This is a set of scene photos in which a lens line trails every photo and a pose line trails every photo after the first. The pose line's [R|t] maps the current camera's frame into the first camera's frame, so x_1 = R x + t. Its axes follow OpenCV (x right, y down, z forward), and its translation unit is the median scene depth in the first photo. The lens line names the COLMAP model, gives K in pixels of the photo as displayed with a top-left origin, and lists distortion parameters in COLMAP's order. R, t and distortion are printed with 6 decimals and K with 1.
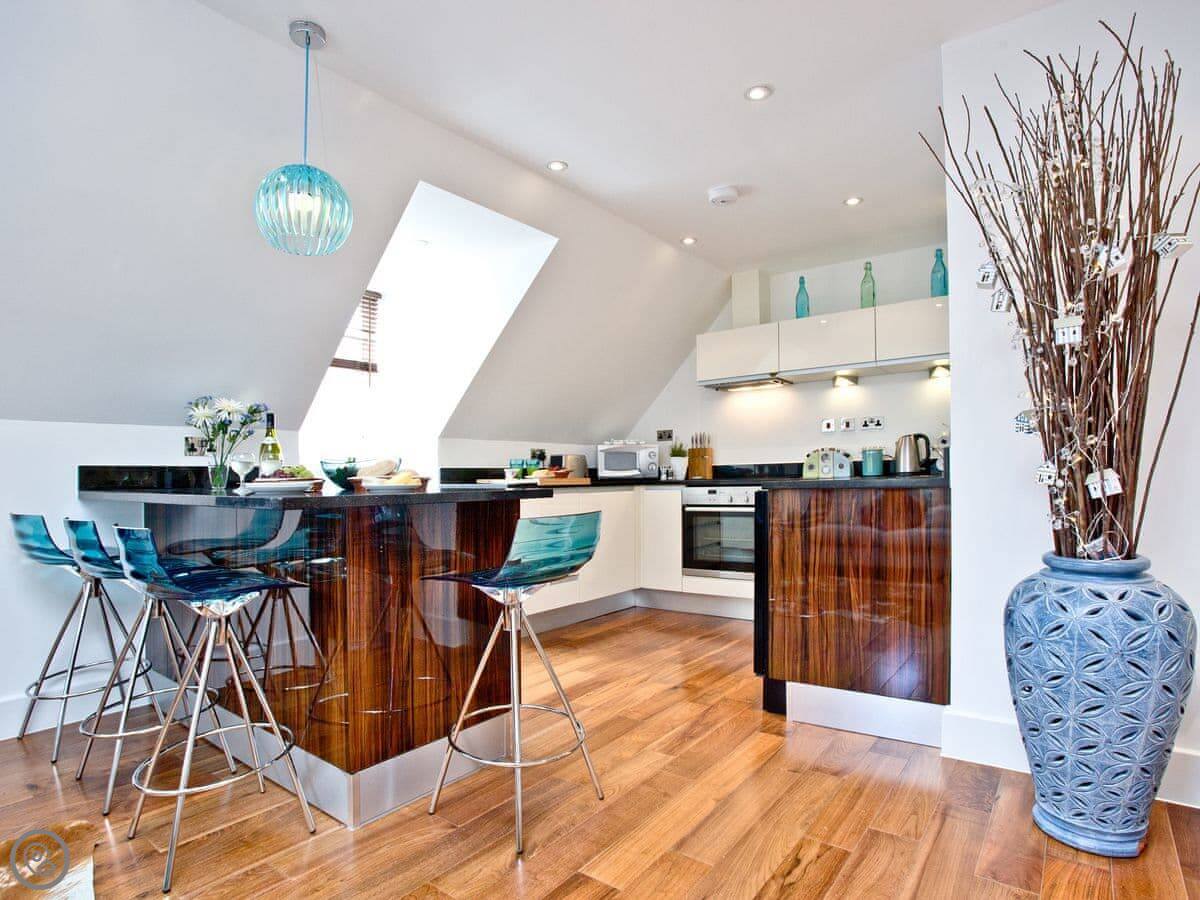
lens RADIAL K [[669.3, 0, 600.0], [0, 669.3, 450.0], [0, 0, 1]] dist [-0.098822, 0.050146]
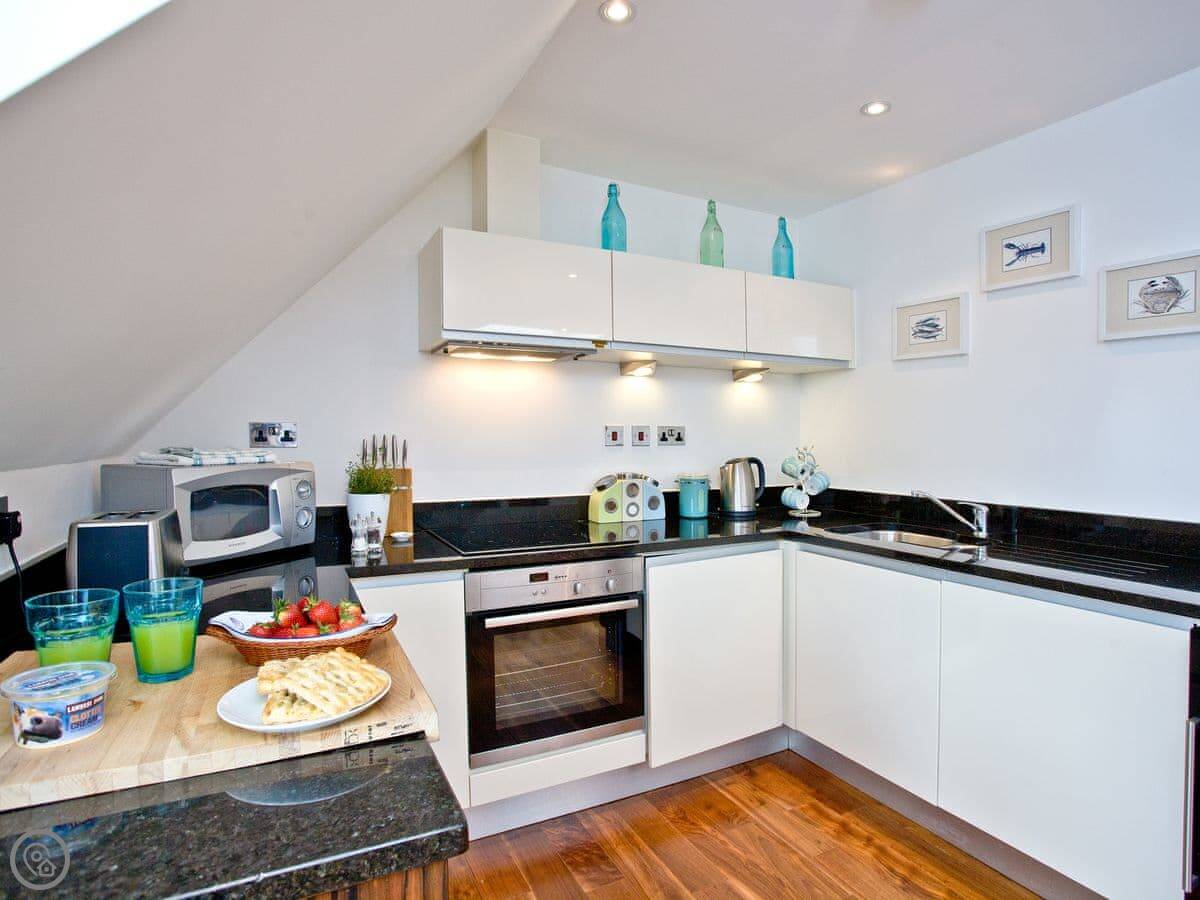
lens RADIAL K [[637.4, 0, 600.0], [0, 637.4, 450.0], [0, 0, 1]] dist [-0.090923, -0.000234]
pose [[0.419744, 0.001163, 0.907642, -0.213443], [-0.041669, 0.998970, 0.017990, -0.034673], [-0.906686, -0.045371, 0.419360, 0.773556]]
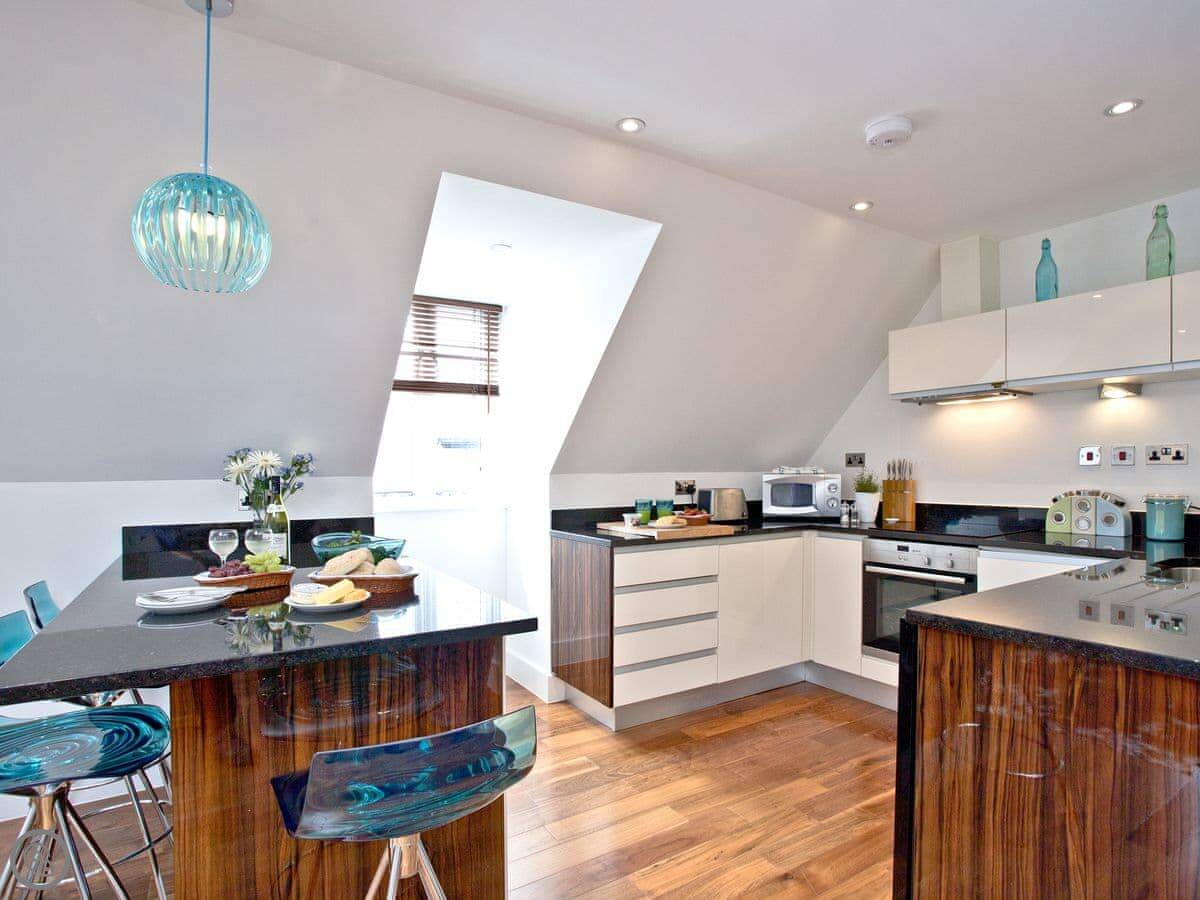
lens RADIAL K [[669.3, 0, 600.0], [0, 669.3, 450.0], [0, 0, 1]] dist [-0.098822, 0.050146]
pose [[0.935439, 0.000456, -0.353487, 0.109762], [0.006265, 0.999821, 0.017870, -0.059398], [0.353432, -0.018931, 0.935269, 0.209243]]
